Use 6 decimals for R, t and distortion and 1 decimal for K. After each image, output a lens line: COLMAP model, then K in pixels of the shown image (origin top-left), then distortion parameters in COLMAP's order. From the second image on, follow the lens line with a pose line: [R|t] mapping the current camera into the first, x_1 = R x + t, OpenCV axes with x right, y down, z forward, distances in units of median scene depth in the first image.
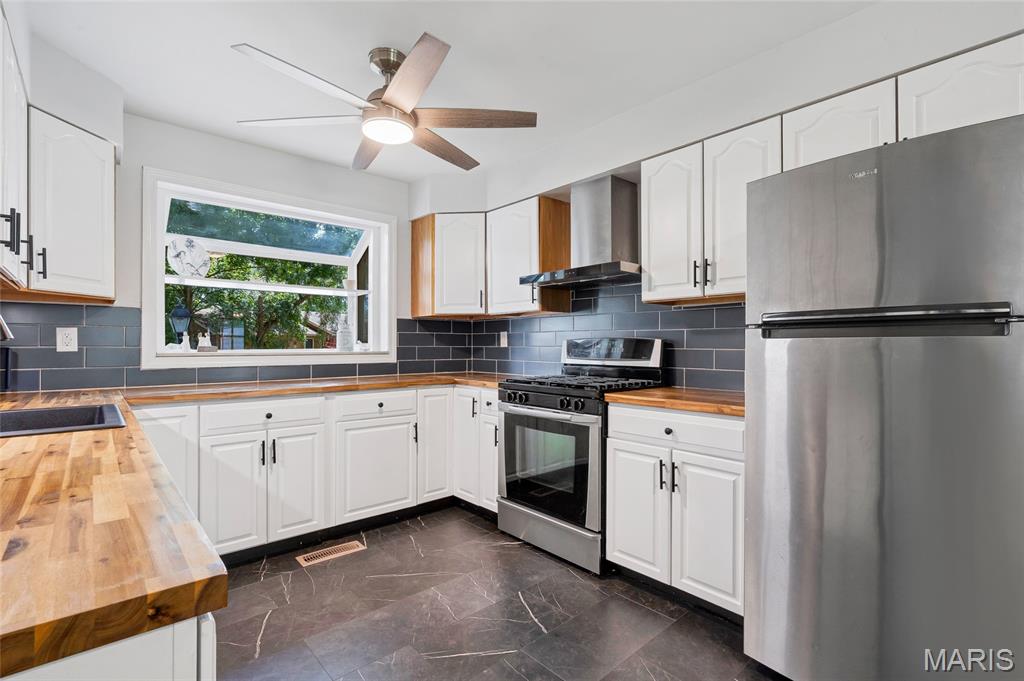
lens RADIAL K [[472.1, 0, 504.3], [0, 472.1, 342.0], [0, 0, 1]] dist [0.001308, -0.000314]
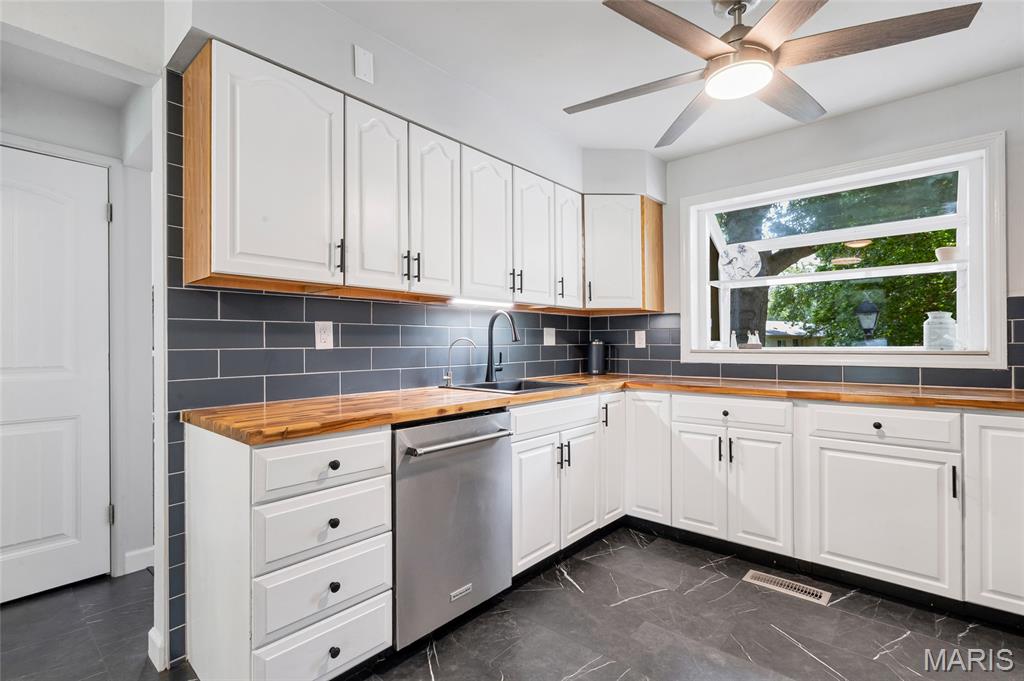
lens RADIAL K [[472.1, 0, 508.4], [0, 472.1, 340.5], [0, 0, 1]] dist [0.001308, -0.000314]
pose [[0.130364, -0.009193, -0.991424, 0.392826], [0.011525, 0.999904, -0.007756, 0.004440], [0.991399, -0.010415, 0.130457, 0.376148]]
